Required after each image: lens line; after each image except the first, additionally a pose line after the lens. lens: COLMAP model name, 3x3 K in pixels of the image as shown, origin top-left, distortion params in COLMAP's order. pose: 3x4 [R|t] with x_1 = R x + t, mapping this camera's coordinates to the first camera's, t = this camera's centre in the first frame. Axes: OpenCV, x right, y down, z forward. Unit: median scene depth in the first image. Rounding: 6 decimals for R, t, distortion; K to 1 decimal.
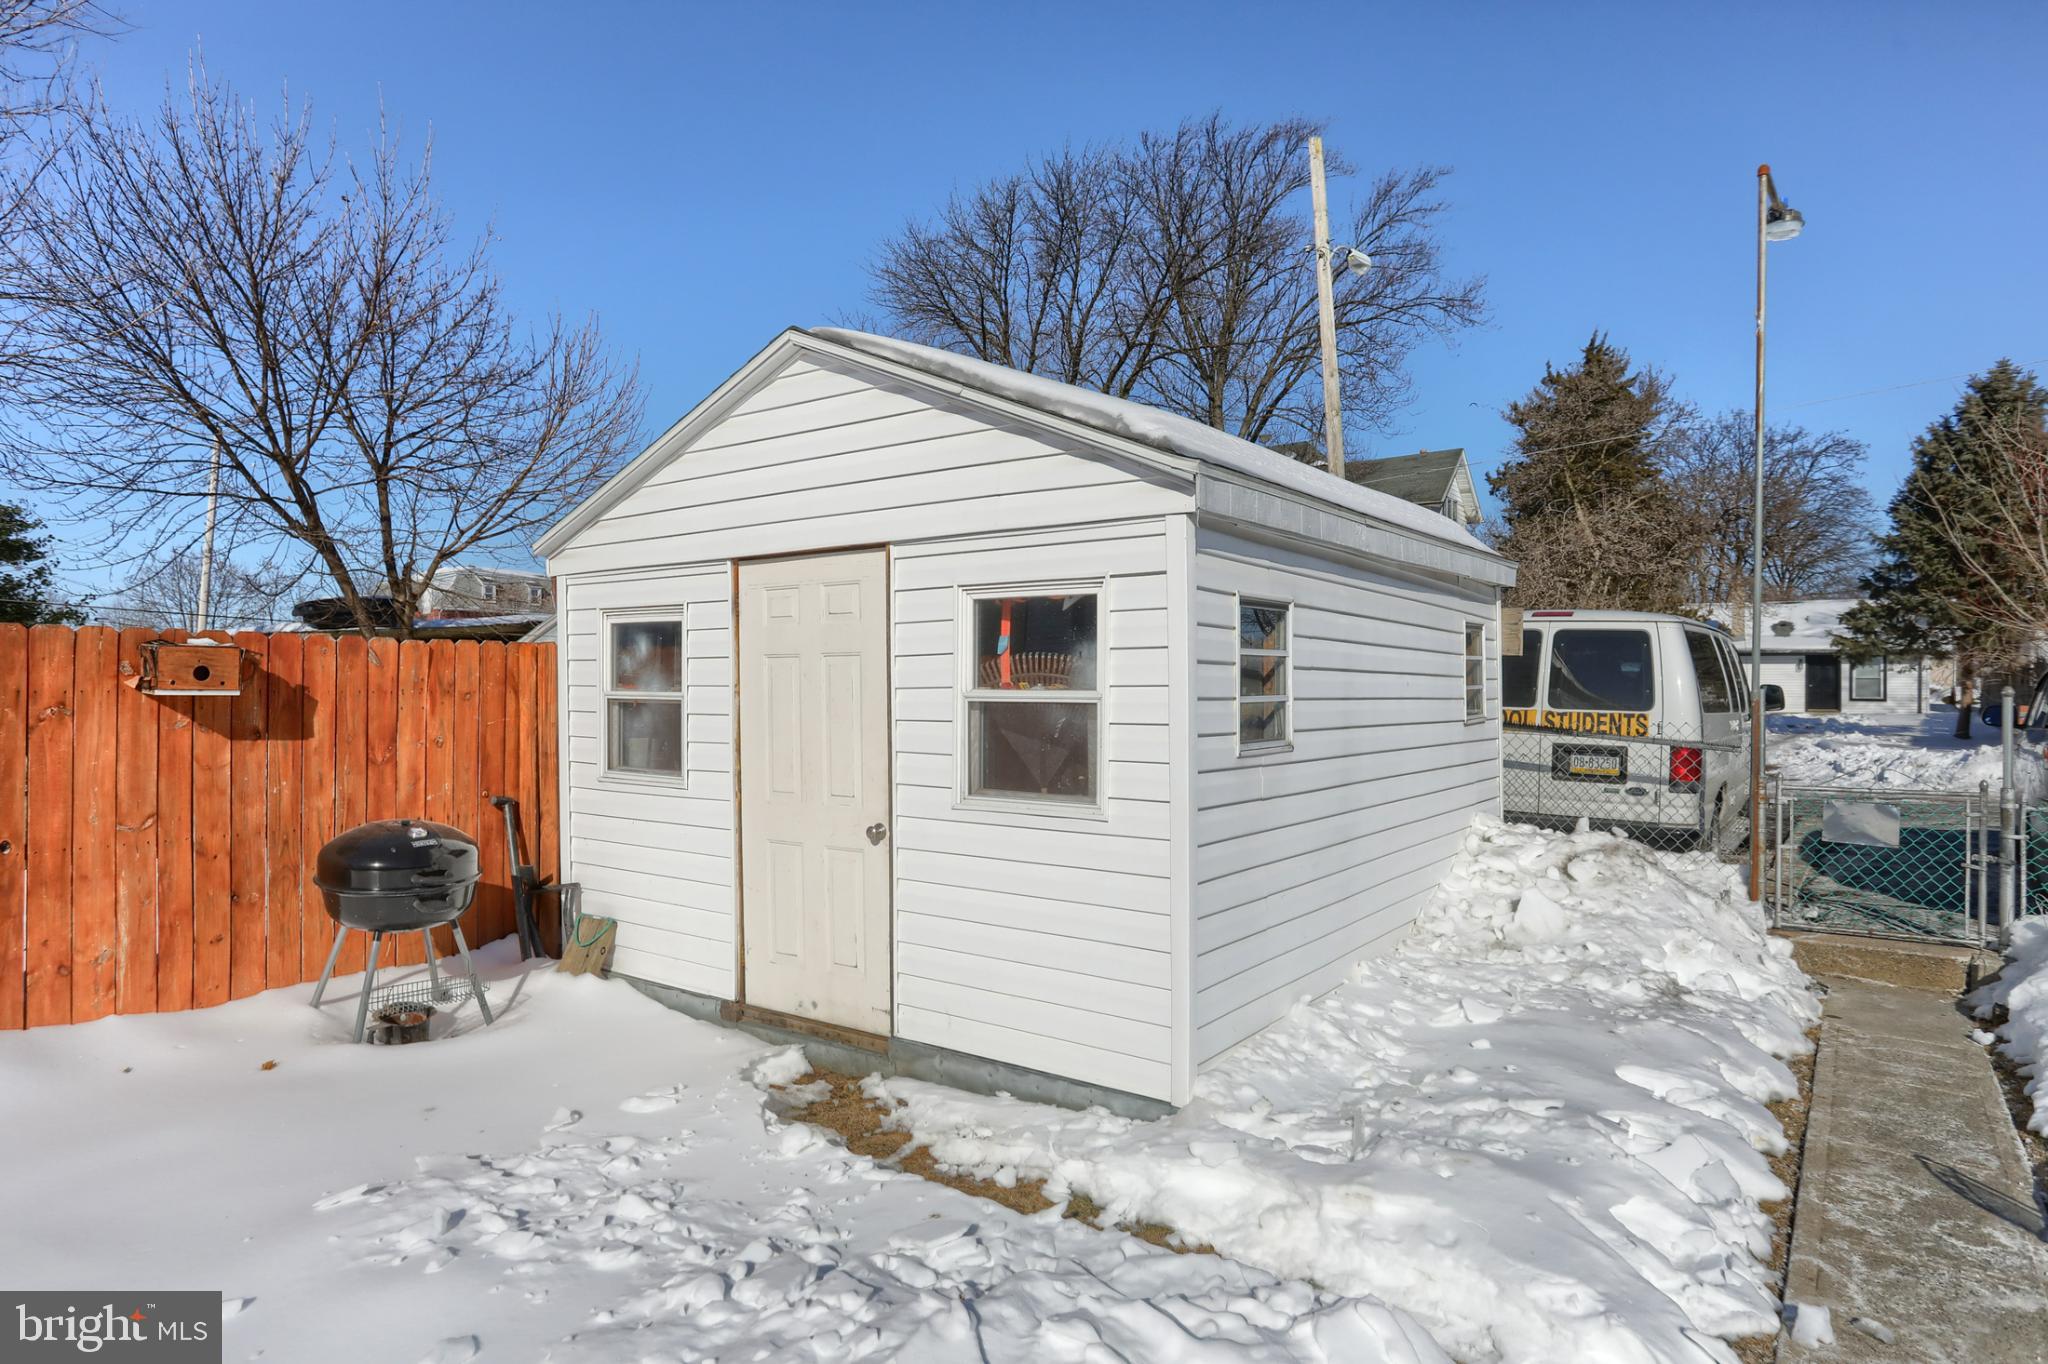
lens RADIAL K [[1190.8, 0, 1017.6], [0, 1190.8, 691.7], [0, 0, 1]] dist [-0.020242, 0.007210]
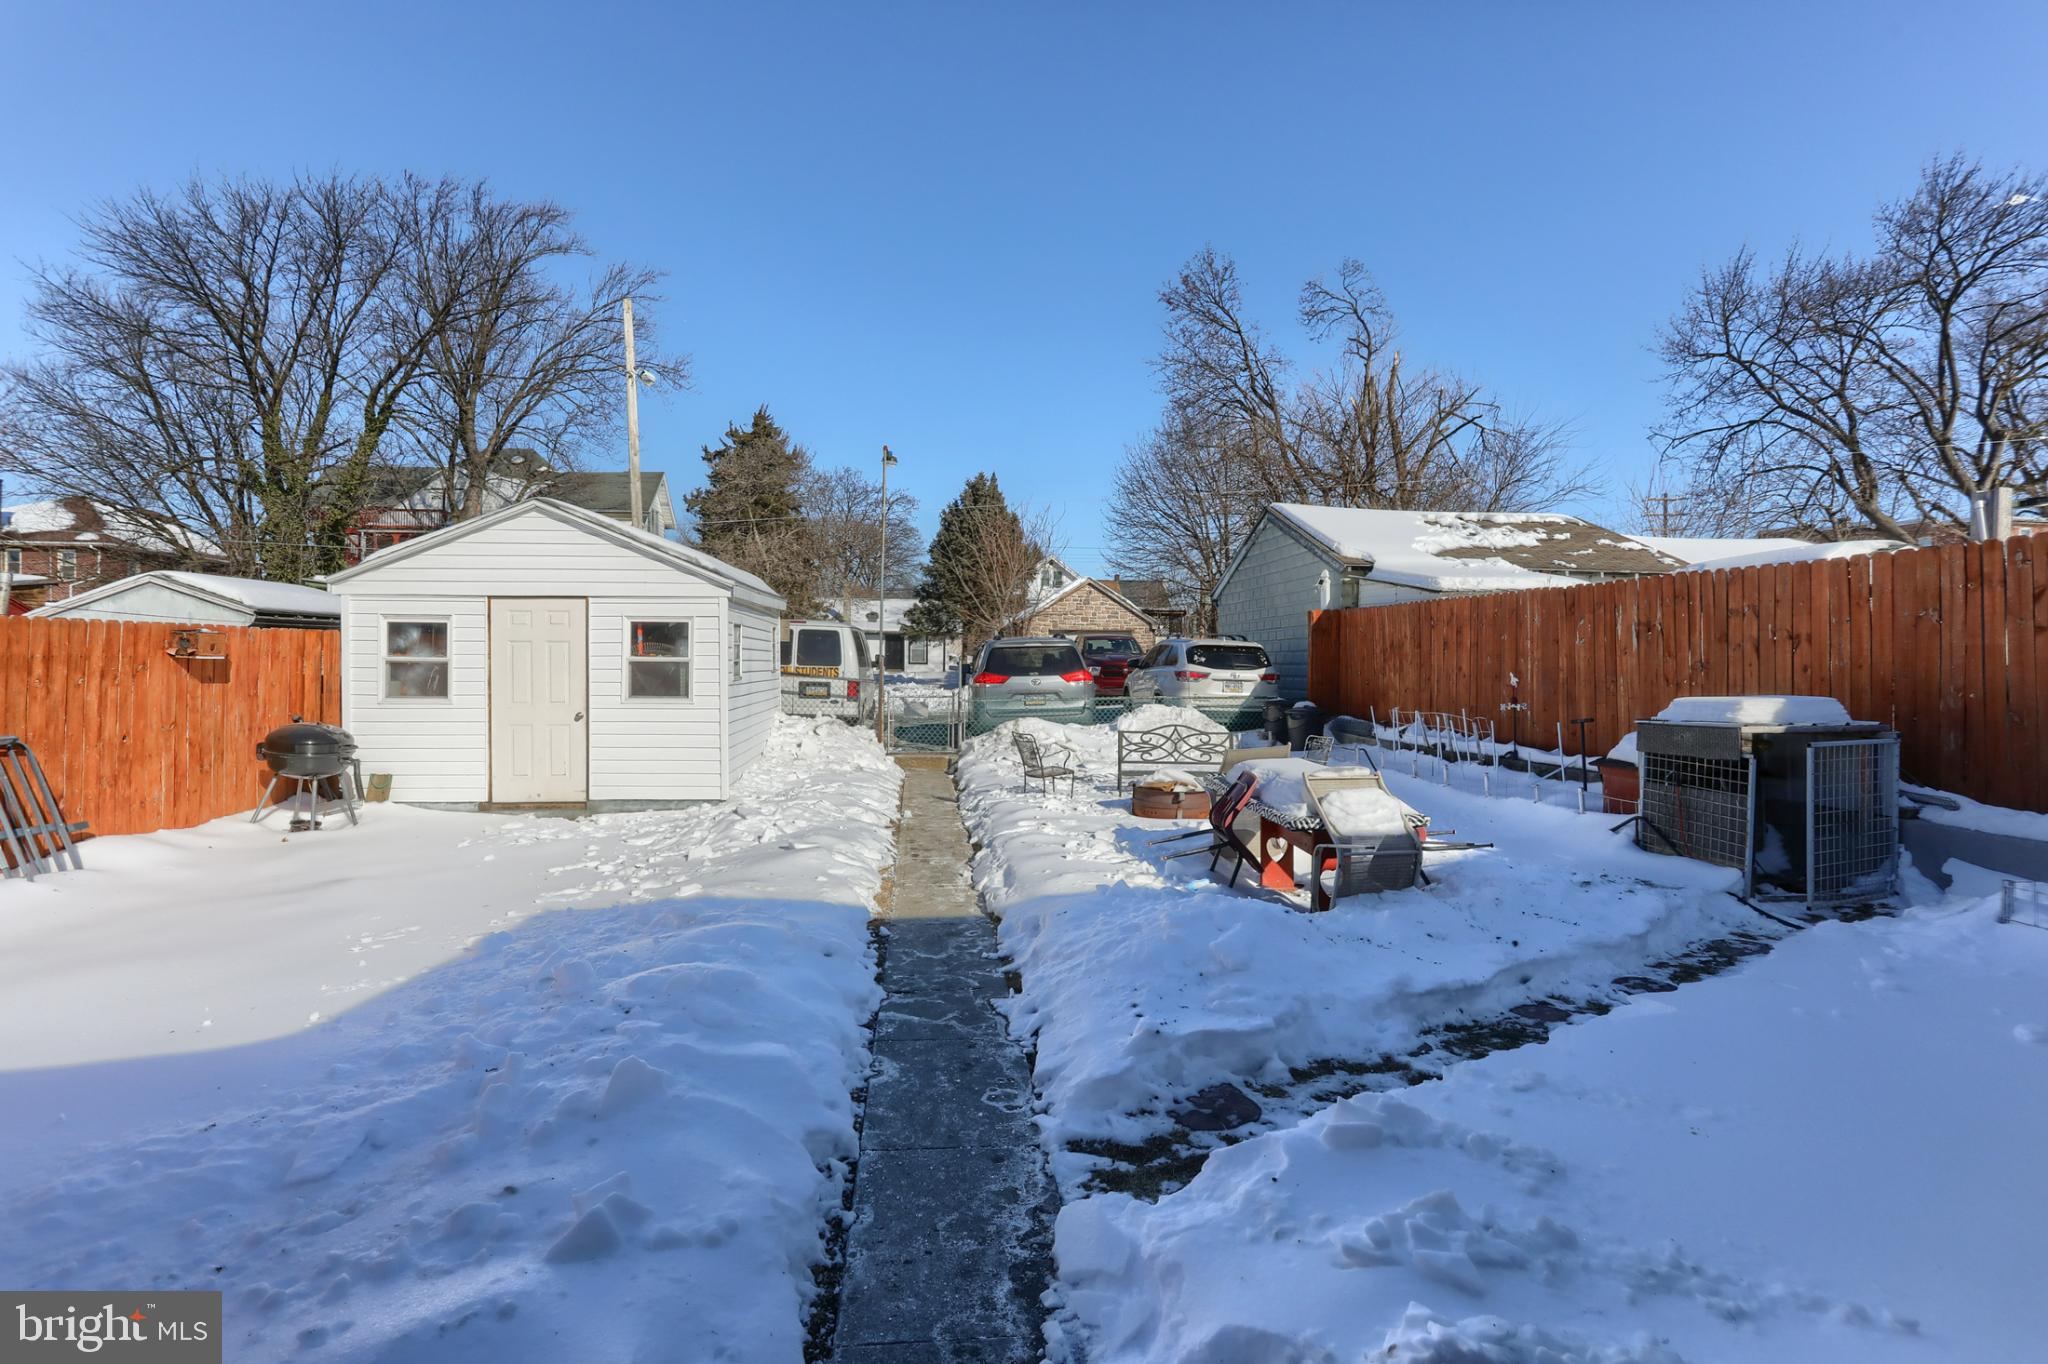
lens RADIAL K [[1021.2, 0, 1014.7], [0, 1021.2, 667.2], [0, 0, 1]] dist [-0.028286, 0.013201]
pose [[0.752957, -0.004591, 0.658054, -0.507973], [-0.001471, 0.999961, 0.008660, 0.000395], [-0.658068, -0.007488, 0.752921, -0.705843]]
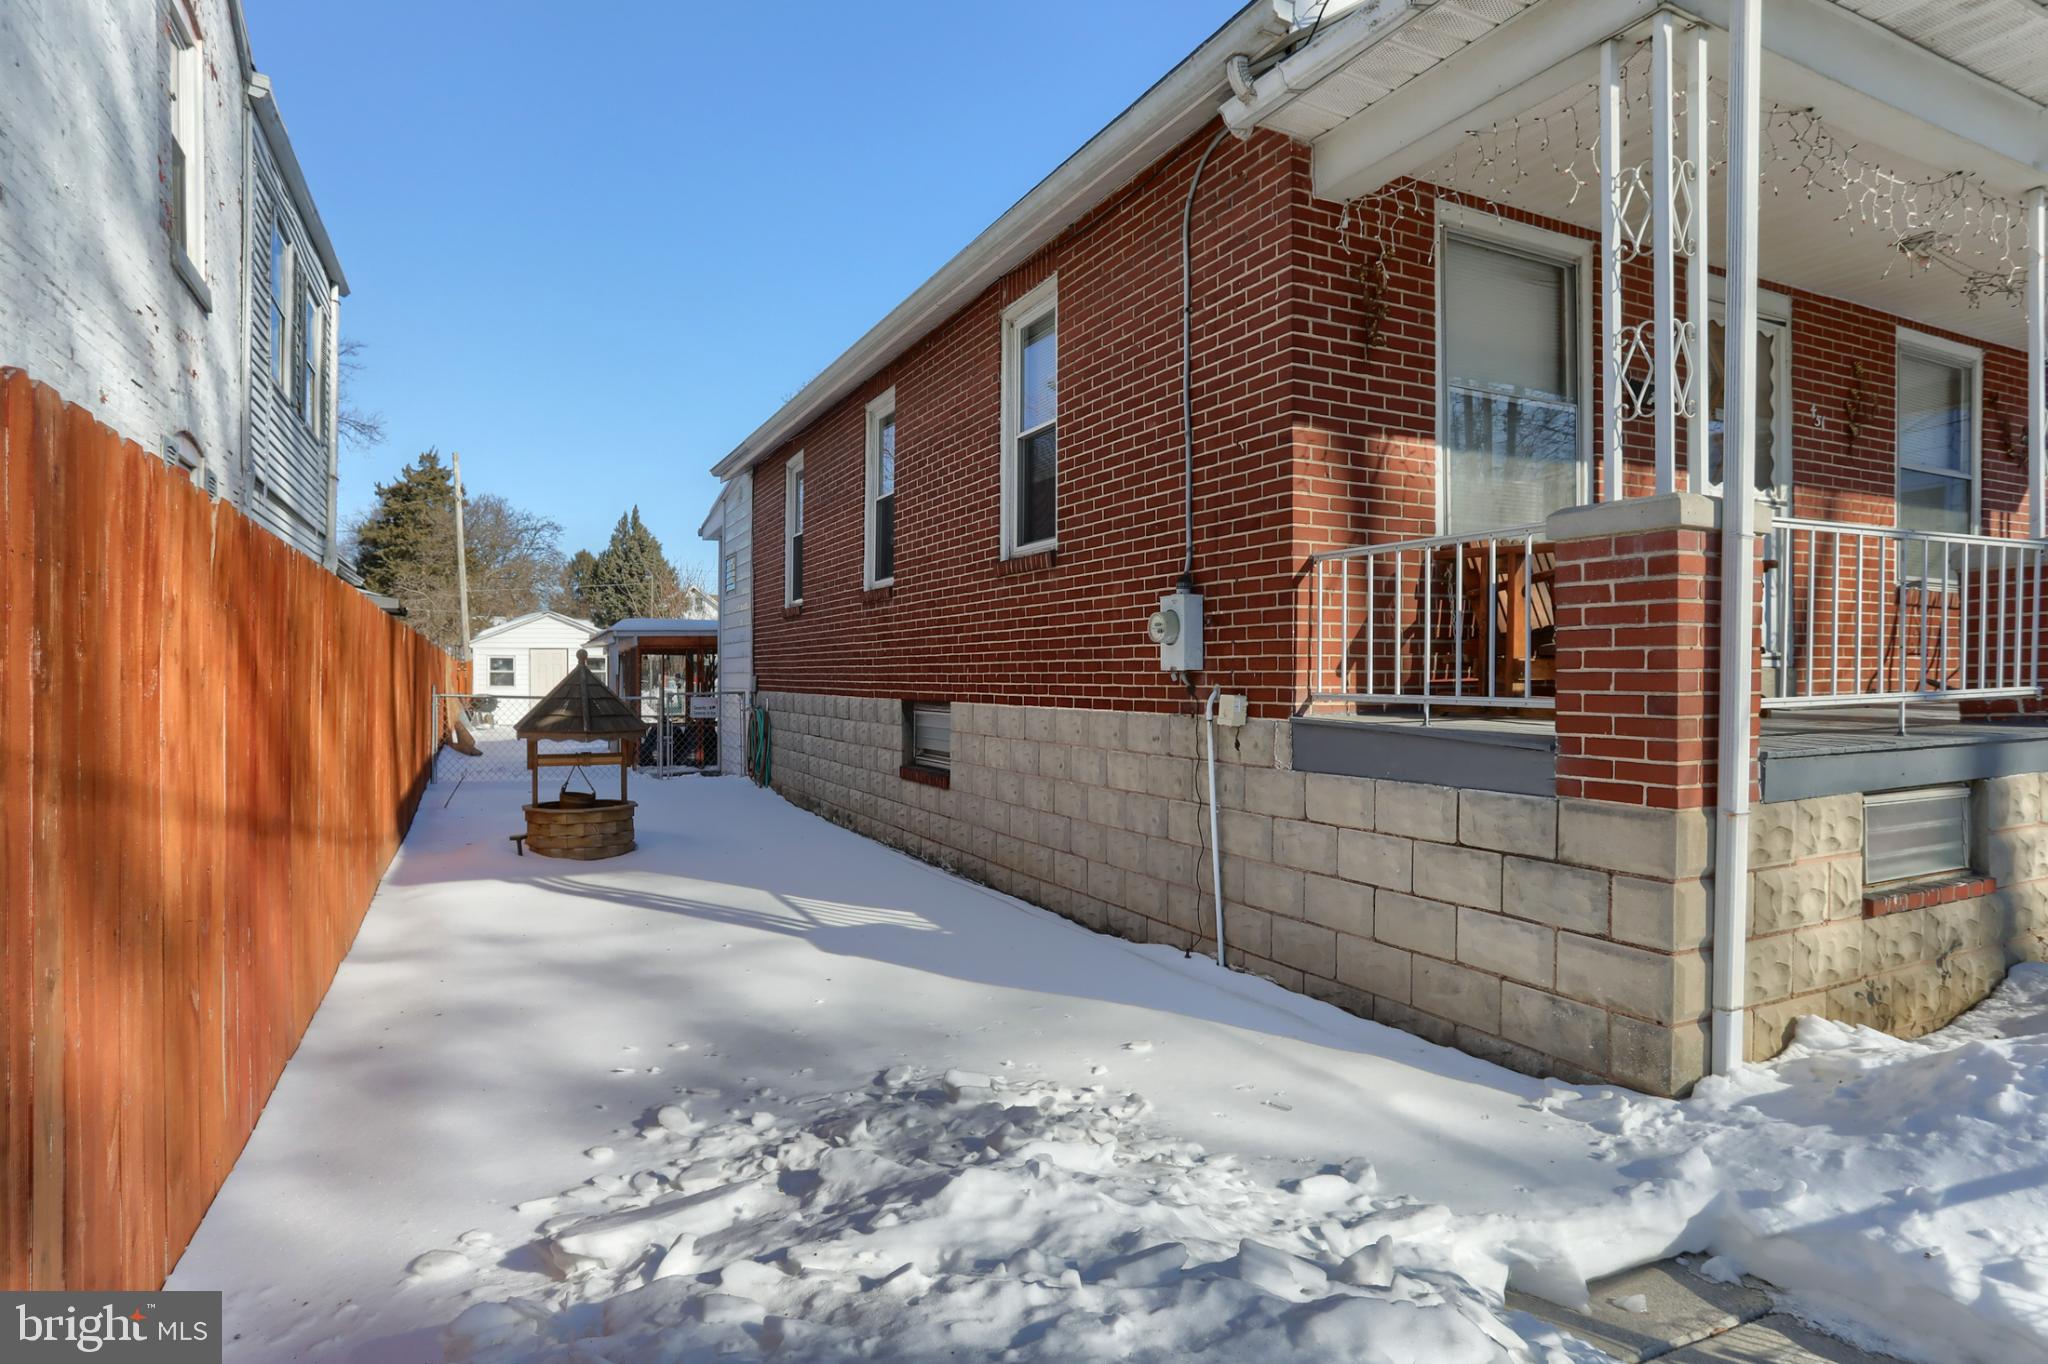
lens RADIAL K [[1066.8, 0, 1021.6], [0, 1066.8, 667.7], [0, 0, 1]] dist [-0.023637, 0.001069]
pose [[0.467688, -0.002101, 0.883891, -2.623476], [-0.001974, 0.999992, 0.003421, -0.027589], [-0.883891, -0.003345, 0.467680, -2.534286]]
